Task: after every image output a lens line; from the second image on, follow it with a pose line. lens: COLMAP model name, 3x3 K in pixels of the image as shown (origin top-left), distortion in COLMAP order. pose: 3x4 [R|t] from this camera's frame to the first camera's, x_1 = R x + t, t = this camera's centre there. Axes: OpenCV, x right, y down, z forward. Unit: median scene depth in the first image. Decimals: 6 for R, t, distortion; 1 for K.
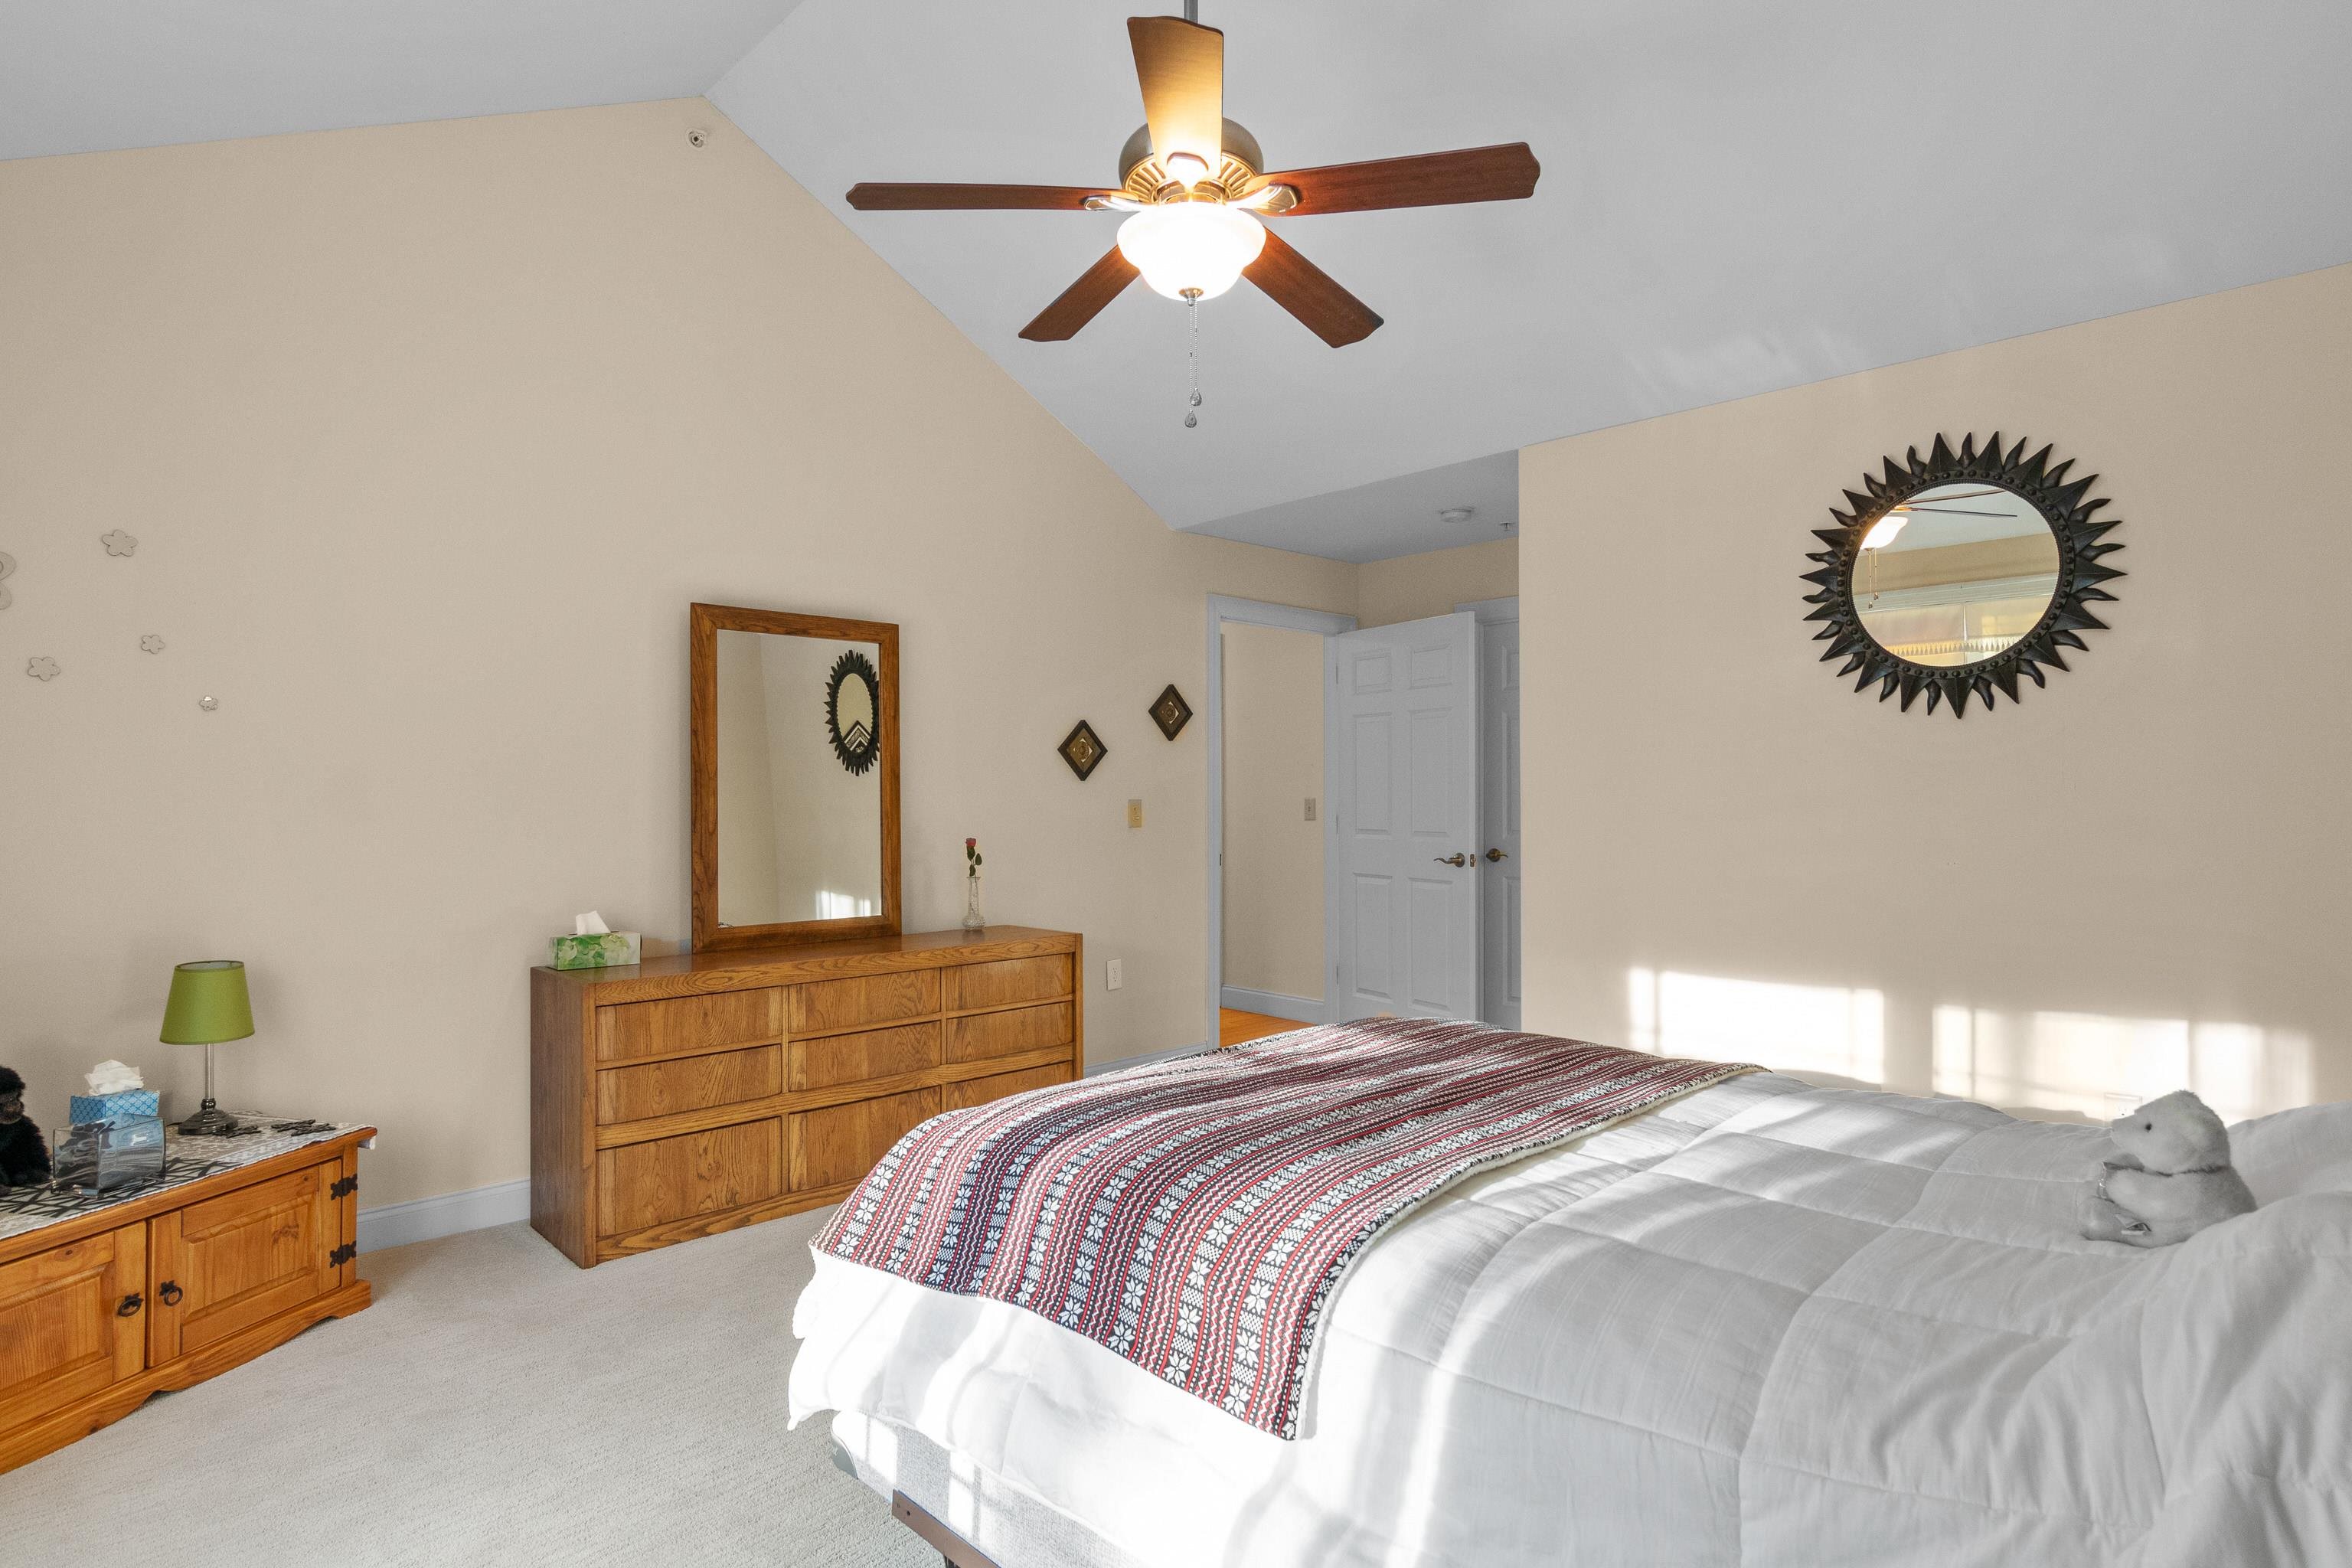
lens RADIAL K [[1206.7, 0, 1188.4], [0, 1206.7, 789.1], [0, 0, 1]] dist [-0.004483, -0.000249]
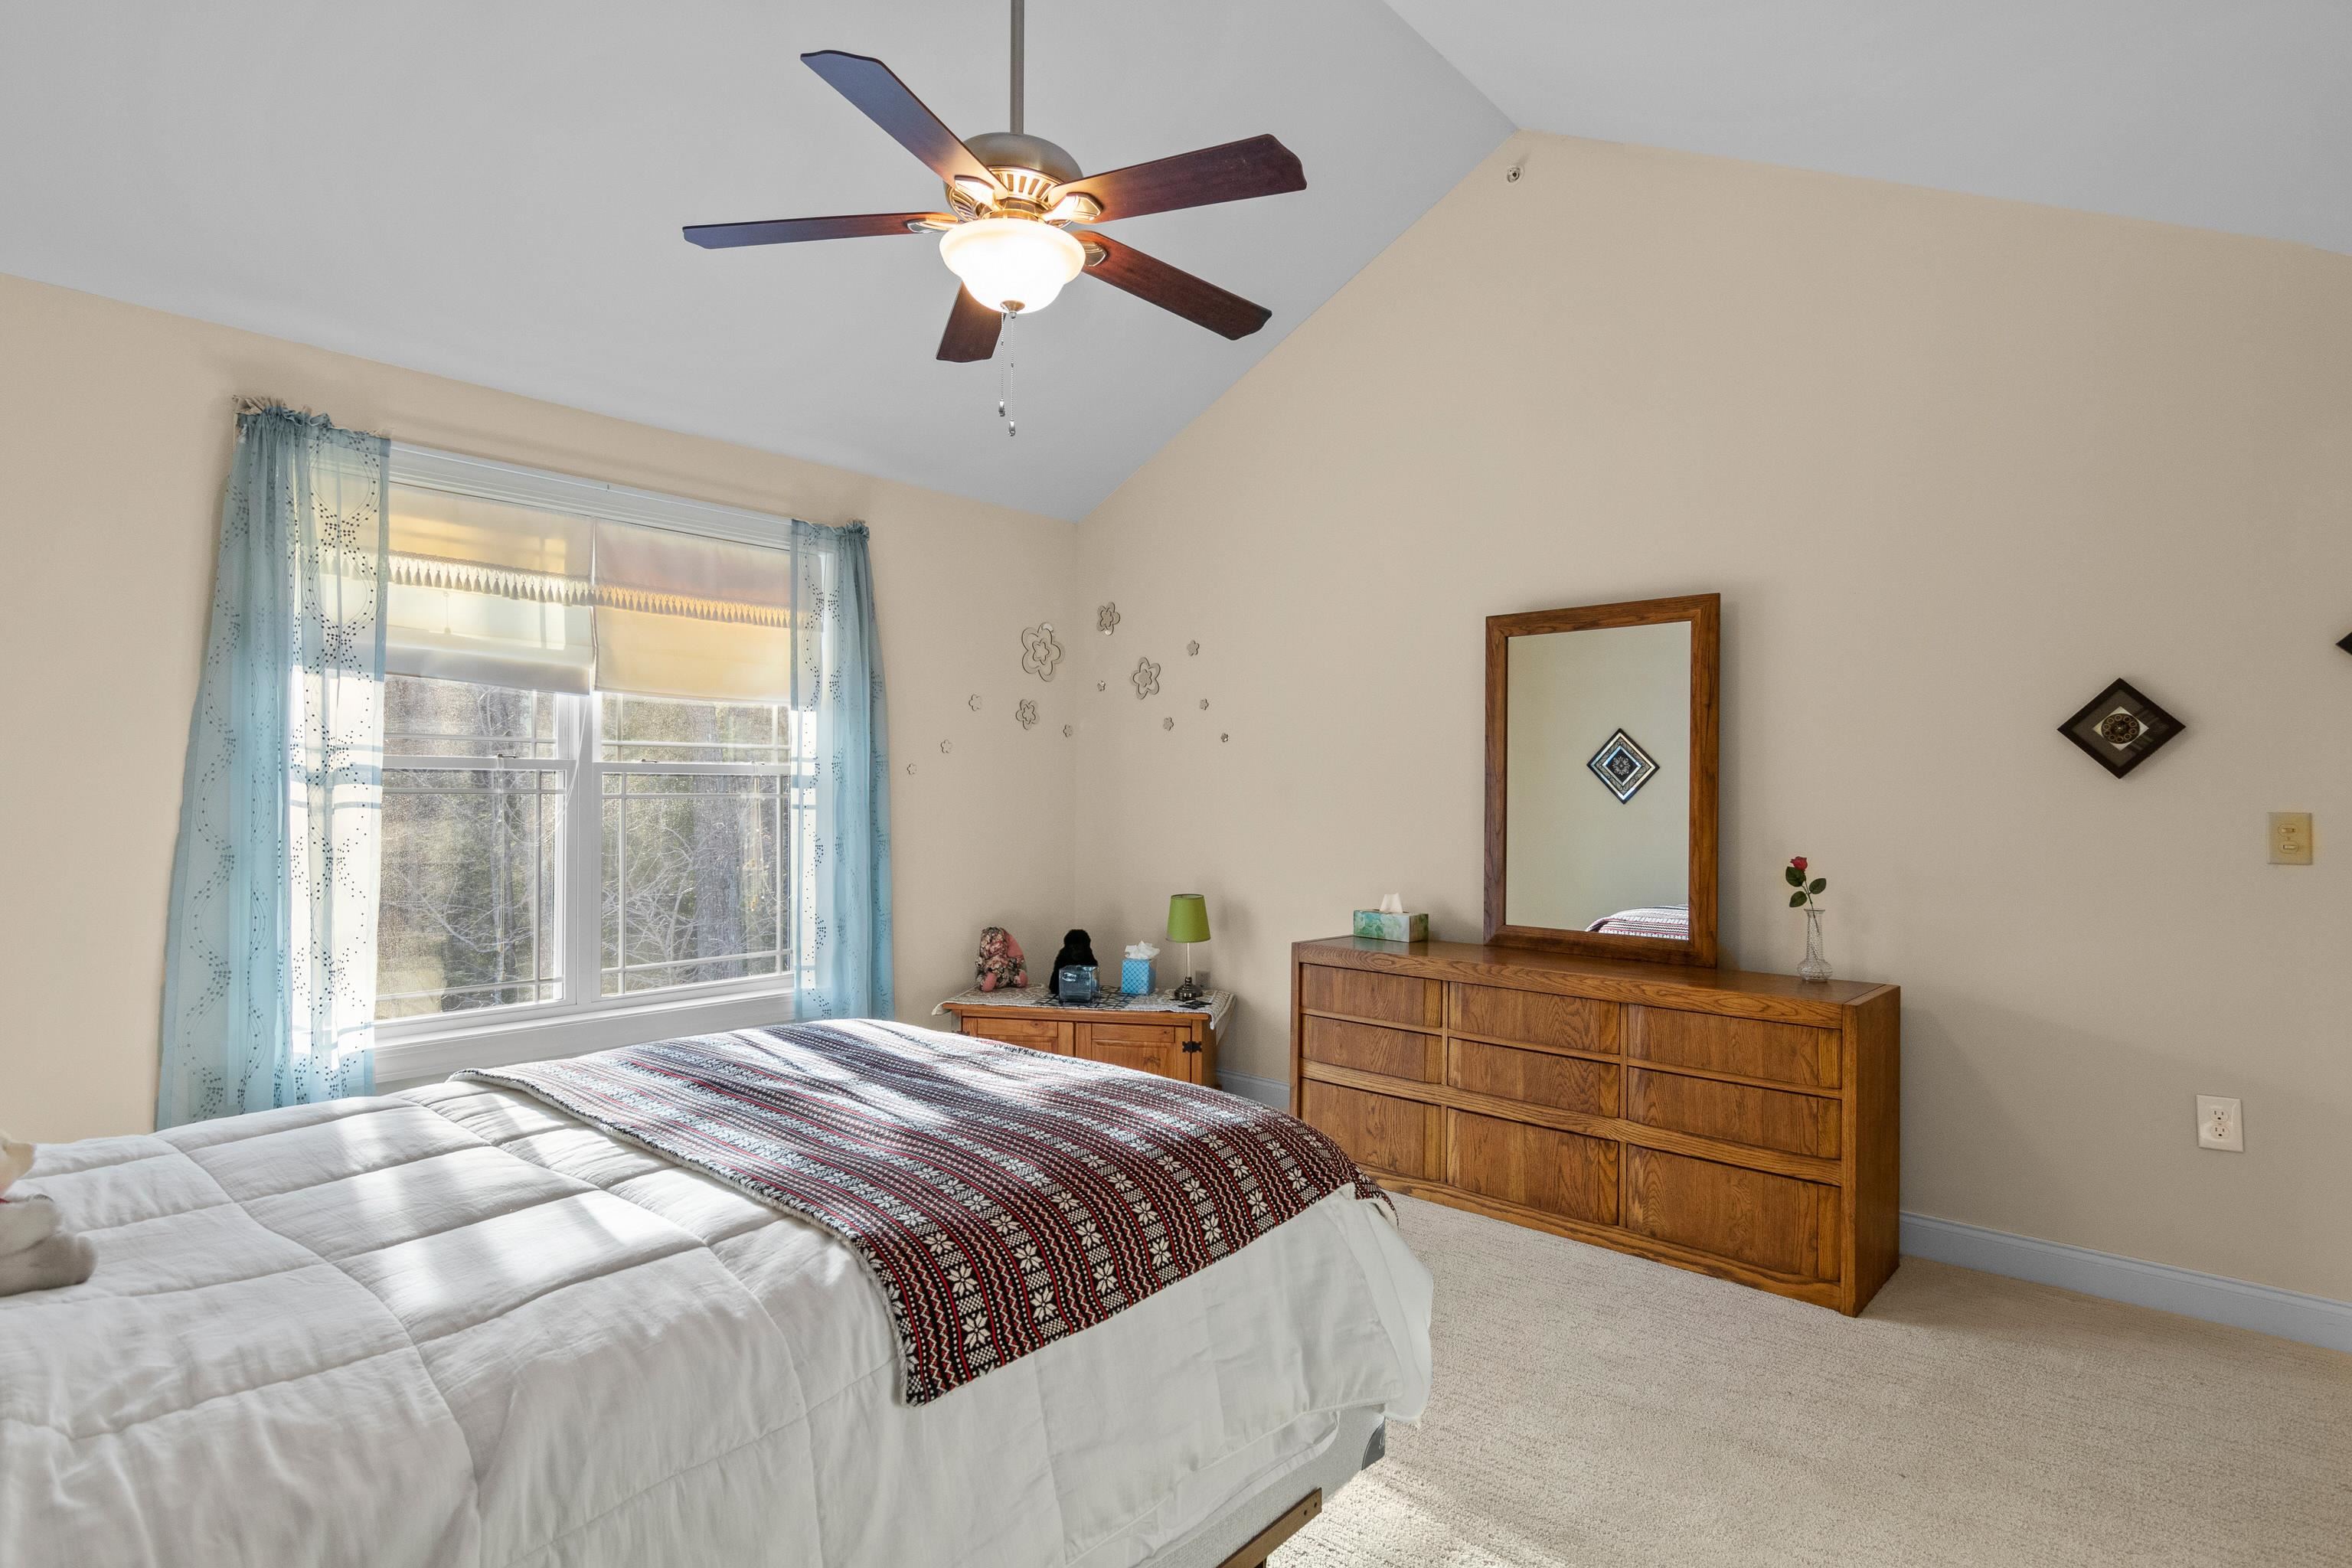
lens RADIAL K [[1206.7, 0, 1188.2], [0, 1206.7, 783.3], [0, 0, 1]] dist [-0.004483, -0.000249]
pose [[0.076013, -0.007660, -0.997077, 0.628845], [-0.005192, 0.999954, -0.008078, 0.003101], [0.997093, 0.005791, 0.075969, 0.649480]]
